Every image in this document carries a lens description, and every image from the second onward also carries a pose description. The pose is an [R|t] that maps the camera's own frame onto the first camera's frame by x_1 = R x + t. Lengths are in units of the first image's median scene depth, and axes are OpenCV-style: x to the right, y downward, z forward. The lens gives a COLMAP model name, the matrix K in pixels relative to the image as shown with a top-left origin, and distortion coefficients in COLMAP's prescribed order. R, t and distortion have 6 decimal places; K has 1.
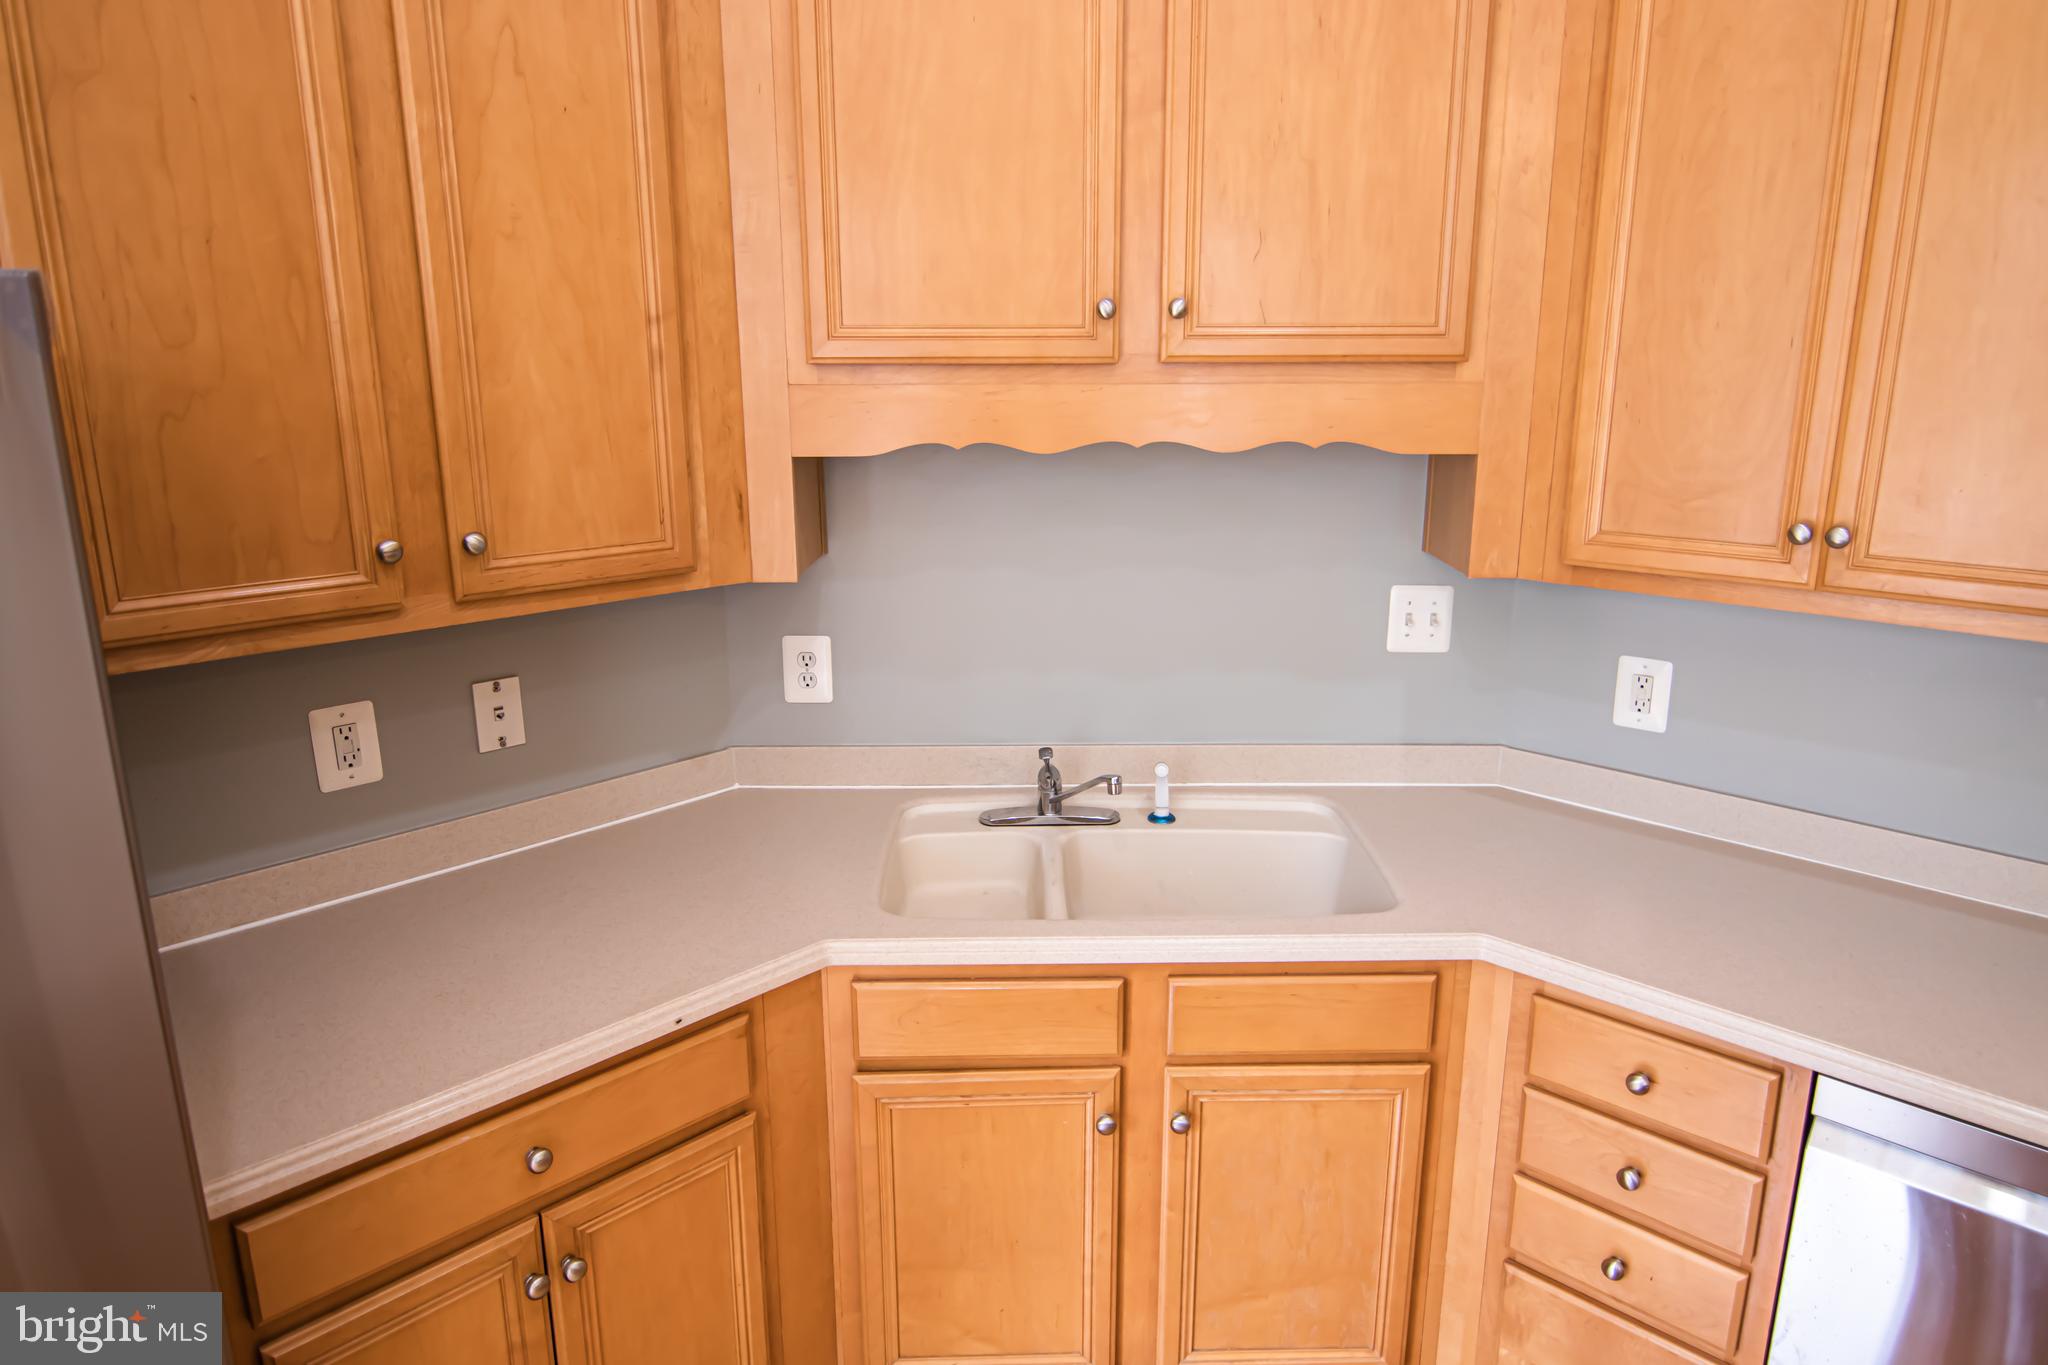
lens RADIAL K [[1251.4, 0, 1043.0], [0, 1251.4, 671.9], [0, 0, 1]] dist [-0.005685, -0.006469]
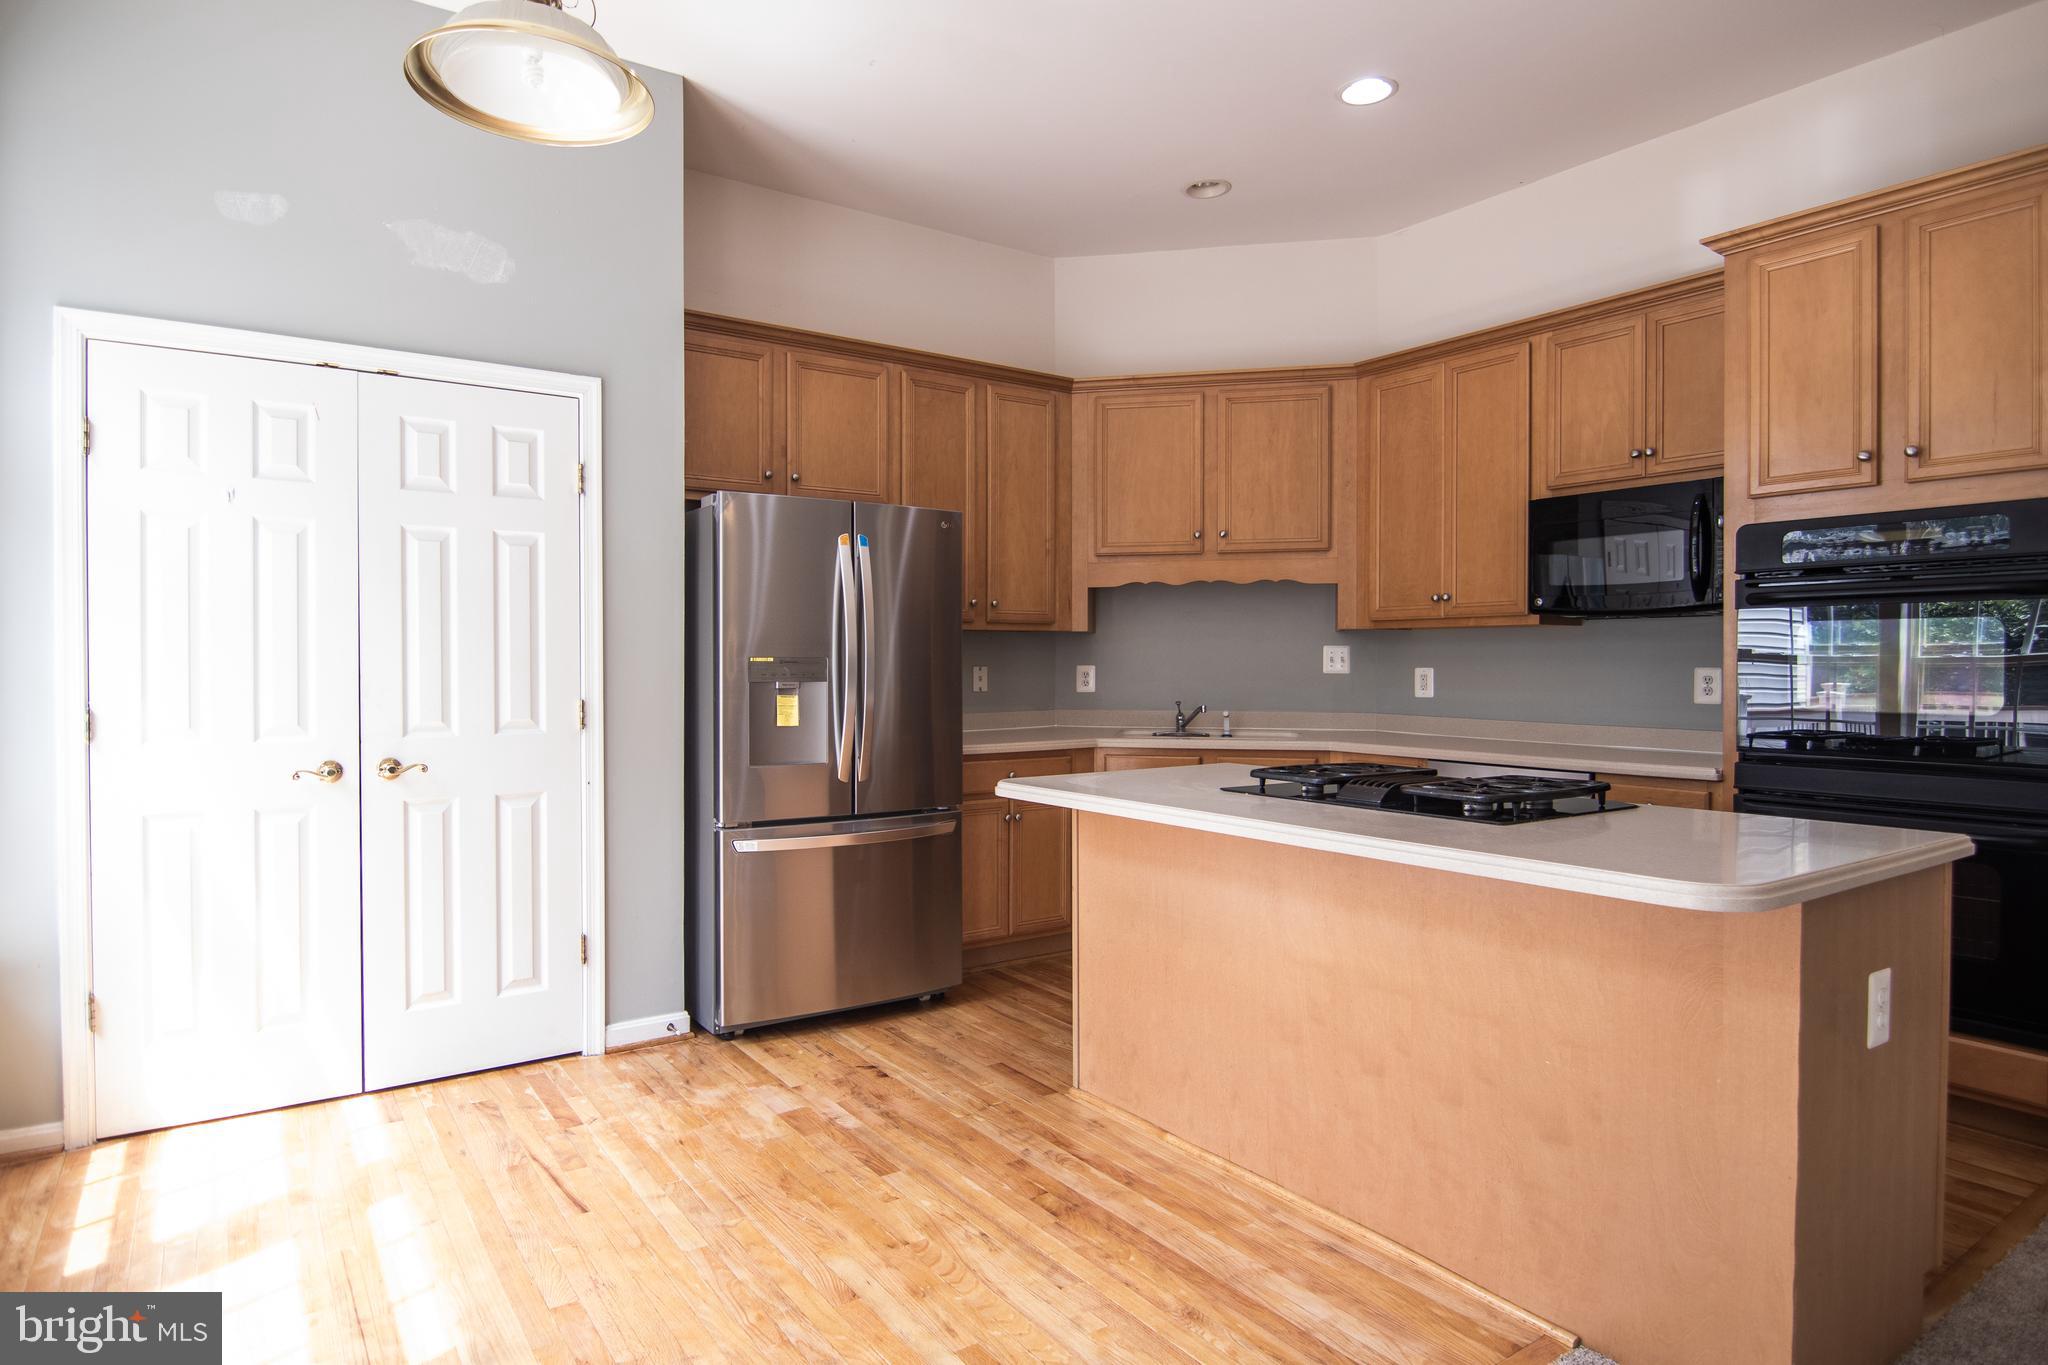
lens RADIAL K [[1104.7, 0, 986.2], [0, 1104.7, 674.2], [0, 0, 1]] dist [-0.013954, -0.004025]
pose [[0.975071, 0.002373, -0.221882, 0.140401], [-0.052646, 0.973866, -0.220939, 0.617695], [0.215559, 0.227112, 0.949713, -1.470059]]
